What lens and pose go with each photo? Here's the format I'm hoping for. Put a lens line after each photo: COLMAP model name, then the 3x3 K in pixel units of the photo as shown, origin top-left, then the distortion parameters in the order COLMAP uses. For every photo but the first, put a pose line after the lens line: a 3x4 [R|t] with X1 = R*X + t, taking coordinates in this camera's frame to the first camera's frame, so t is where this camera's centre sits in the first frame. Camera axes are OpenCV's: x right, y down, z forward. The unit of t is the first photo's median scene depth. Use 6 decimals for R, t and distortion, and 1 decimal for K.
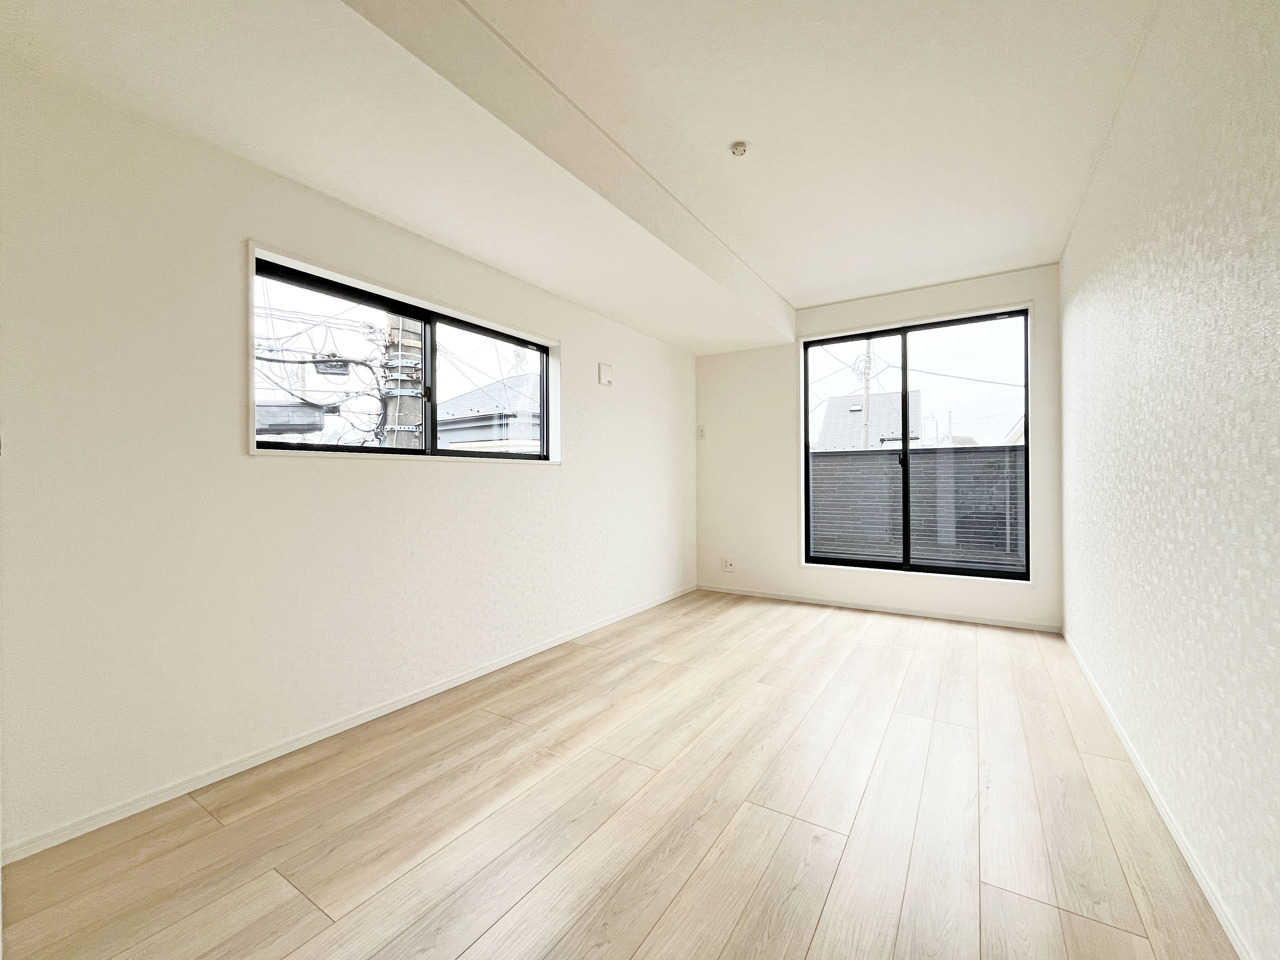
lens RADIAL K [[517.8, 0, 639.0], [0, 517.8, 481.7], [0, 0, 1]] dist [-0.002798, -0.000242]
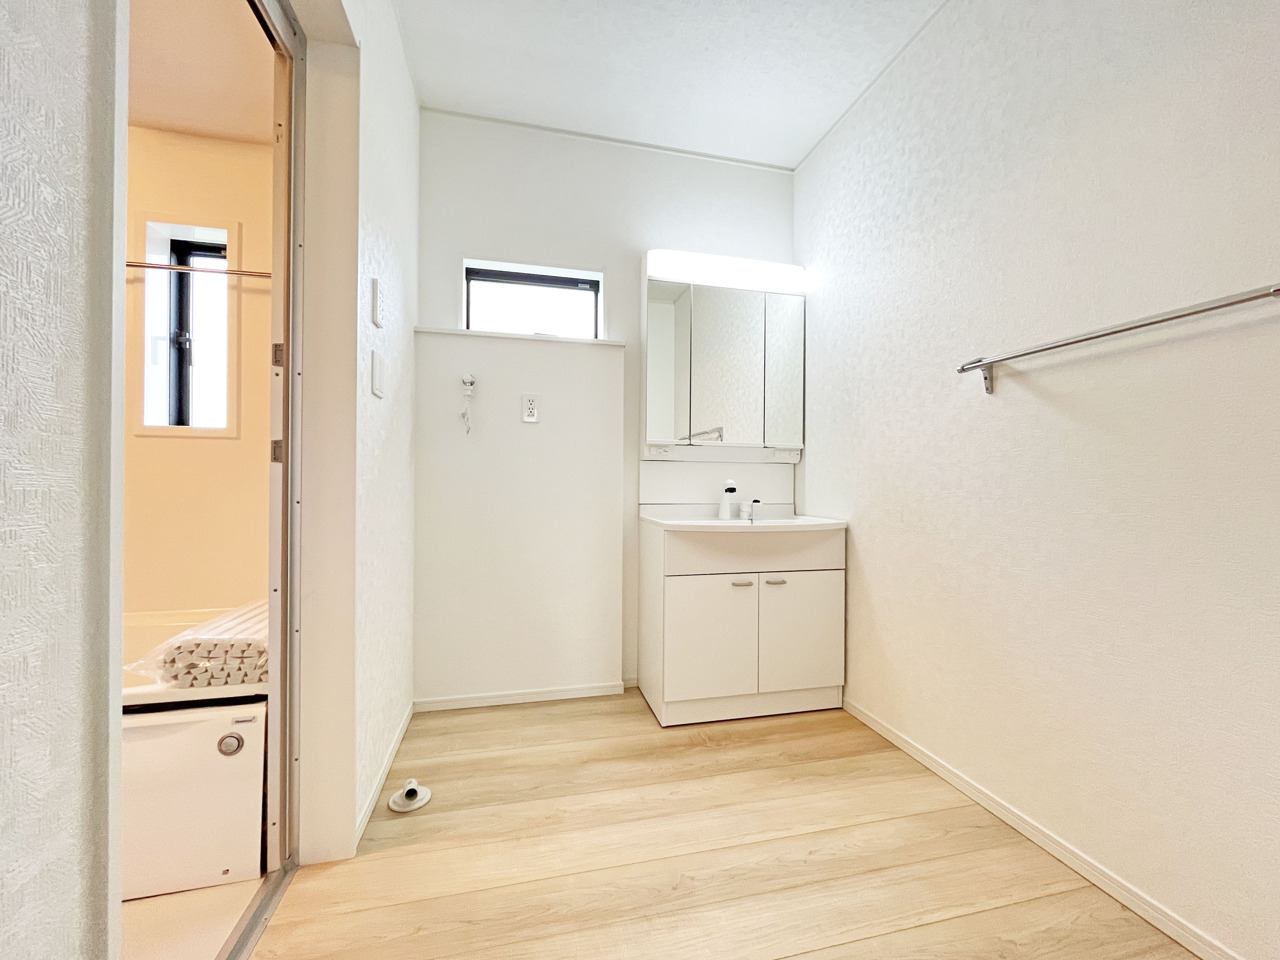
lens RADIAL K [[517.8, 0, 650.2], [0, 517.8, 476.6], [0, 0, 1]] dist [-0.002798, -0.000242]
pose [[-0.732082, 0.011902, 0.681112, -0.206221], [0.010110, 0.999927, -0.006607, 0.013600], [-0.681141, 0.002049, -0.732149, 0.498931]]
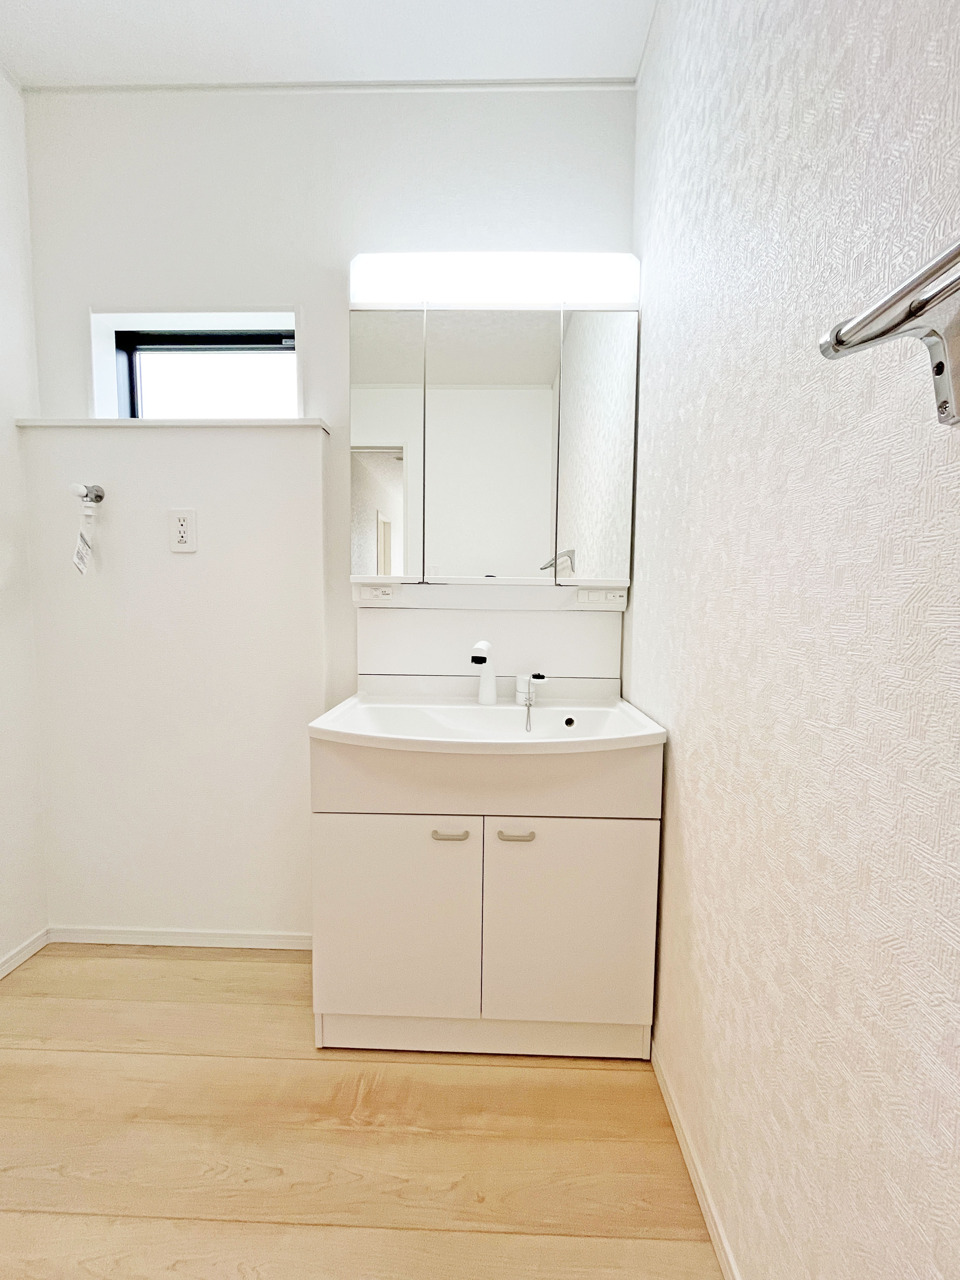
lens RADIAL K [[517.8, 0, 490.7], [0, 517.8, 640.0], [0, 0, 1]] dist [-0.002798, -0.000242]
pose [[-0.521986, -0.054187, 0.851231, -0.187537], [0.005426, 0.997749, 0.066842, -0.000270], [-0.852937, 0.039509, -0.520517, 0.316560]]
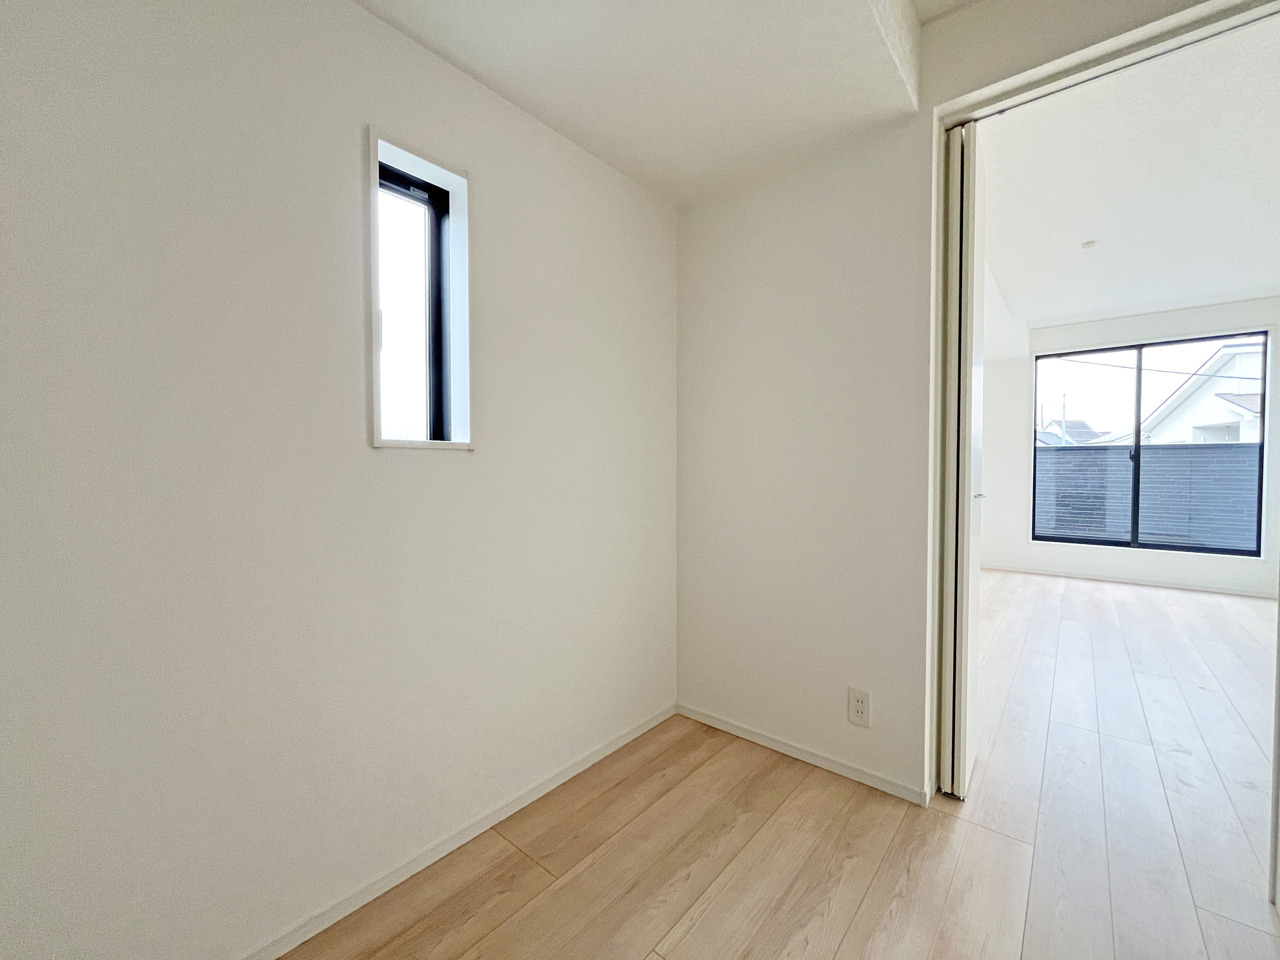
lens RADIAL K [[517.8, 0, 638.6], [0, 517.8, 481.6], [0, 0, 1]] dist [-0.002798, -0.000242]
pose [[0.990803, 0.011046, -0.134858, -0.464439], [-0.007822, 0.999671, 0.024417, -0.001161], [0.135084, -0.023138, 0.990564, -0.338132]]
